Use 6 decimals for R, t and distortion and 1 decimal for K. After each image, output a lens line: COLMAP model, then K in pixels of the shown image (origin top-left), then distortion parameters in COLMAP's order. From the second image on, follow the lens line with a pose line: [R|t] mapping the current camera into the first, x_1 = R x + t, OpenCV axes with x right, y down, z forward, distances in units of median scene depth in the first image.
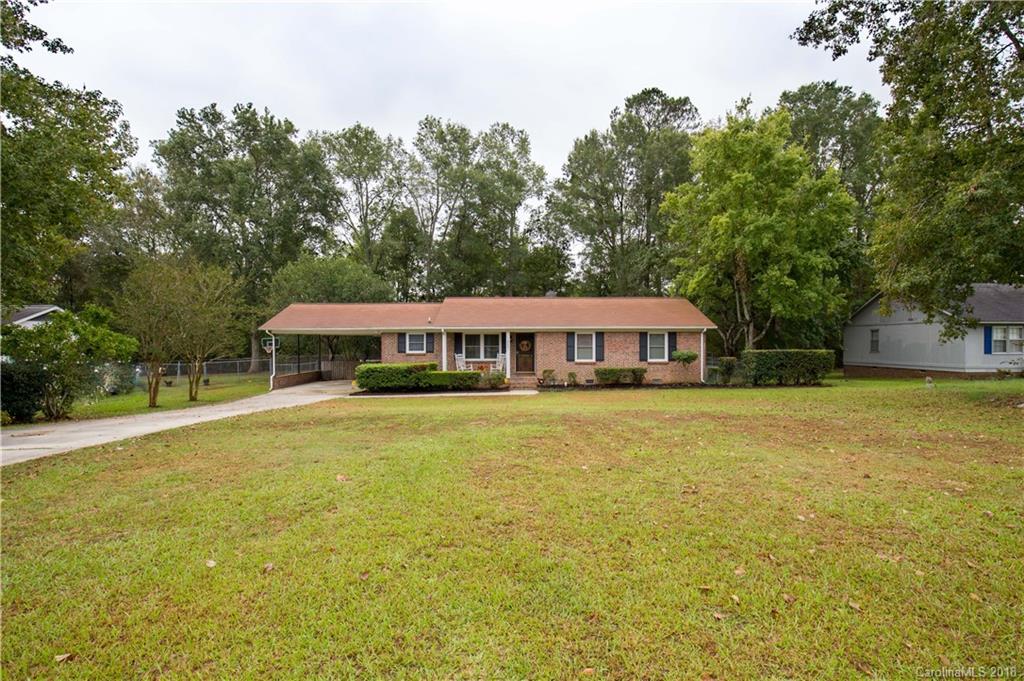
lens RADIAL K [[474.1, 0, 512.0], [0, 474.1, 340.5], [0, 0, 1]] dist [-0.001768, -0.000244]
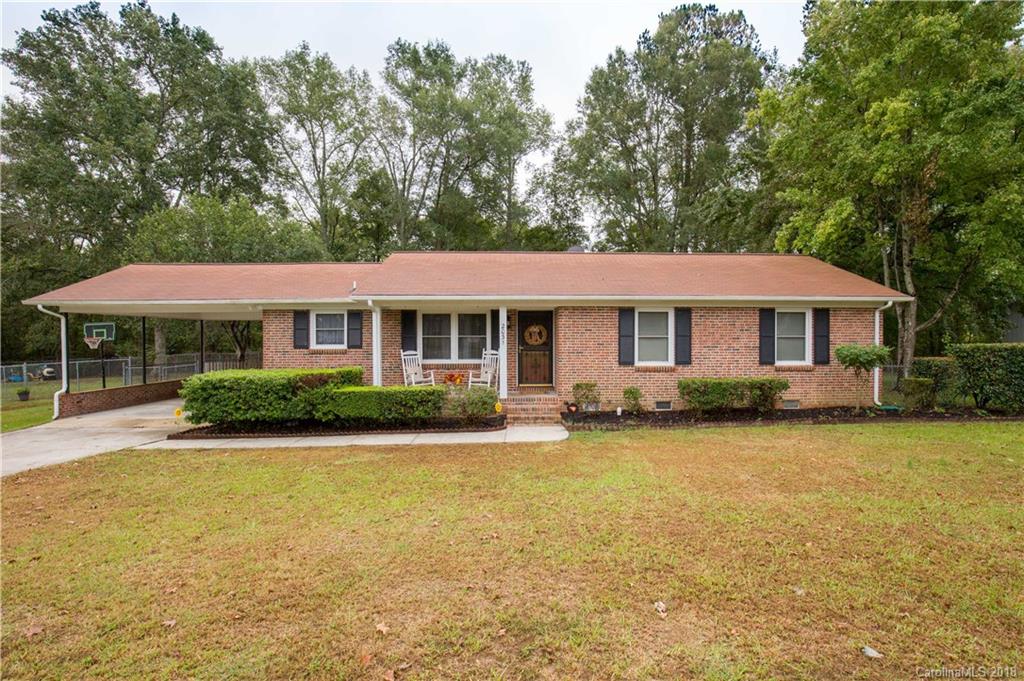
lens RADIAL K [[474.1, 0, 512.0], [0, 474.1, 340.5], [0, 0, 1]] dist [-0.001768, -0.000244]
pose [[0.999980, 0.000689, 0.006324, -0.002048], [-0.000730, 0.999979, 0.006480, 0.013503], [-0.006319, -0.006484, 0.999959, 0.472125]]
